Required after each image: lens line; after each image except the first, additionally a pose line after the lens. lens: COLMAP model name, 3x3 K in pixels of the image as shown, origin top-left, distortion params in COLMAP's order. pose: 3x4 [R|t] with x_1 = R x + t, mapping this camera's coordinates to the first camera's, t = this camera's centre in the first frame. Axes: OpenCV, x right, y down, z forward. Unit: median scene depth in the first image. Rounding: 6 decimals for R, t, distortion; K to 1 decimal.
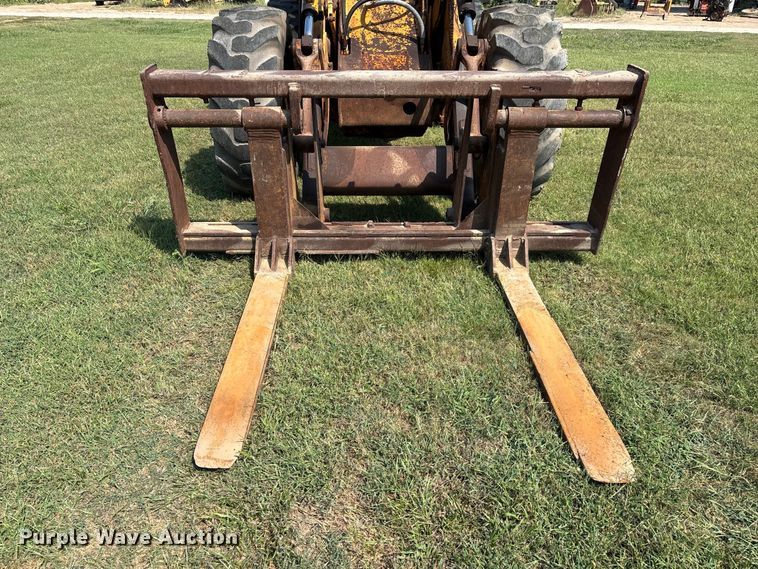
lens RADIAL K [[575.7, 0, 376.0], [0, 575.7, 285.2], [0, 0, 1]] dist [0.051541, -0.062432]
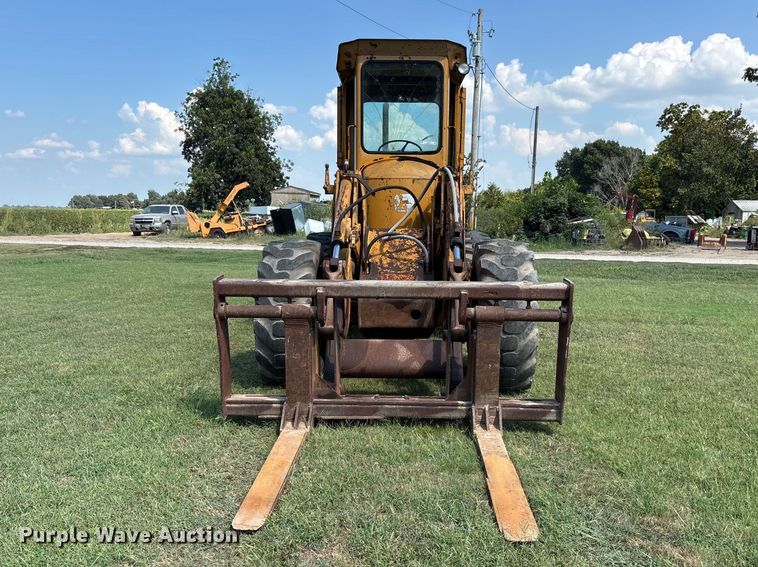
lens RADIAL K [[694.6, 0, 404.9], [0, 694.6, 299.6], [0, 0, 1]] dist [0.042987, -0.012754]
pose [[0.999524, 0.009554, -0.029347, 0.092047], [-0.019280, 0.935805, -0.351989, 0.220027], [0.024100, 0.352387, 0.935544, -0.462185]]
